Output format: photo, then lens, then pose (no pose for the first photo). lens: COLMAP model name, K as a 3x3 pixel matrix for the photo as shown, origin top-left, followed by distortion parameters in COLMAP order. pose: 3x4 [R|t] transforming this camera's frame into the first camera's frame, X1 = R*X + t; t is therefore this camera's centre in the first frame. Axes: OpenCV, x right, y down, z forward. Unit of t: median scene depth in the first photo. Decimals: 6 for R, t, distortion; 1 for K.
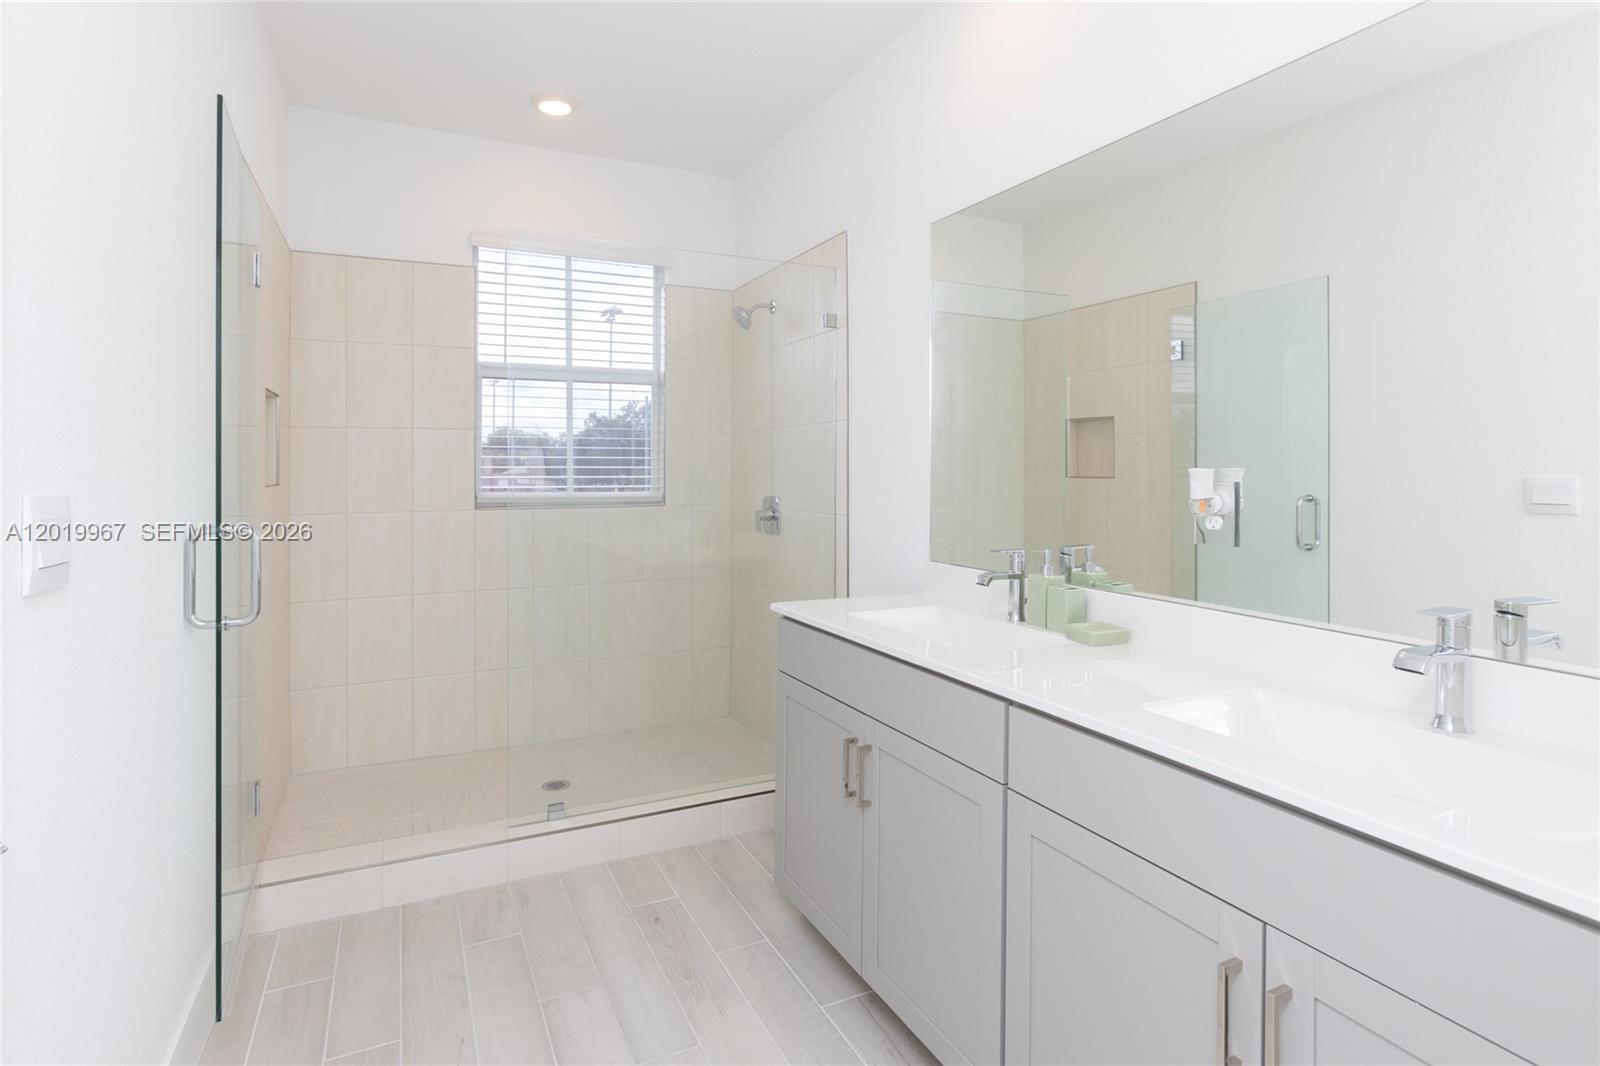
lens RADIAL K [[782.7, 0, 808.0], [0, 782.7, 476.7], [0, 0, 1]] dist [-0.001746, -0.000026]
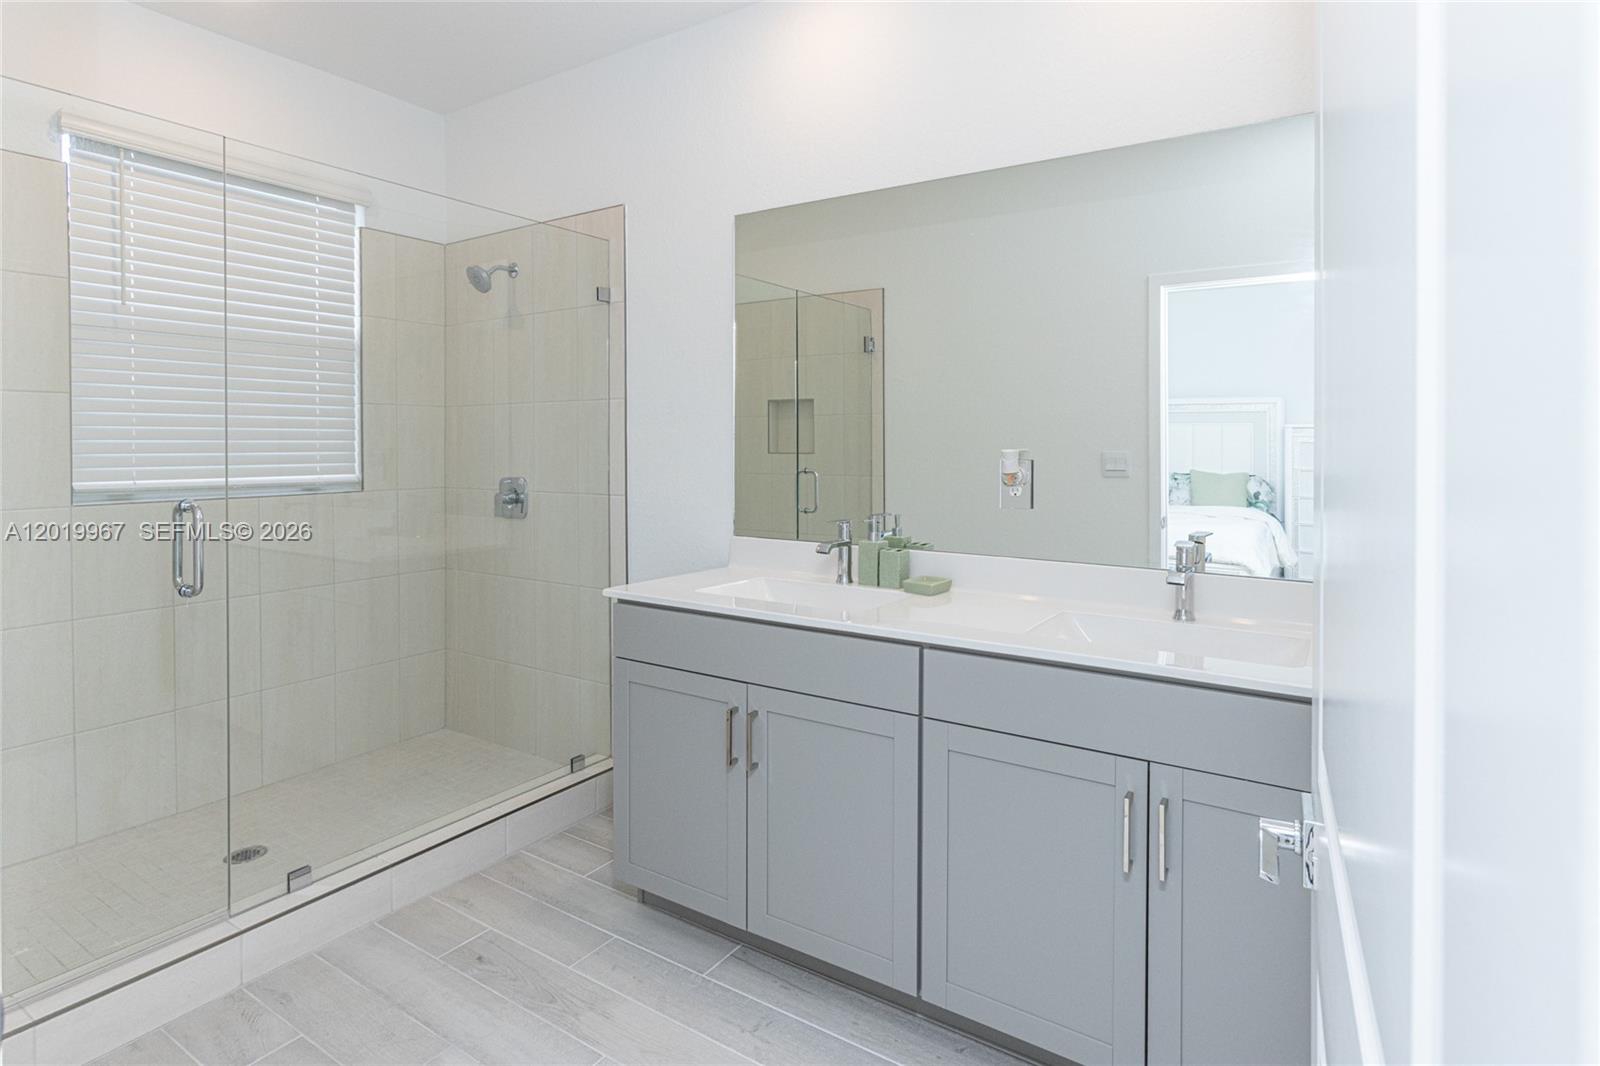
lens RADIAL K [[822.0, 0, 802.1], [0, 822.0, 435.6], [0, 0, 1]] dist [-0.052993, 0.047570]
pose [[0.843565, 0.003683, 0.537015, -0.365900], [0.004148, 0.999902, -0.013373, -0.012342], [-0.537012, 0.013509, 0.843467, 0.019842]]
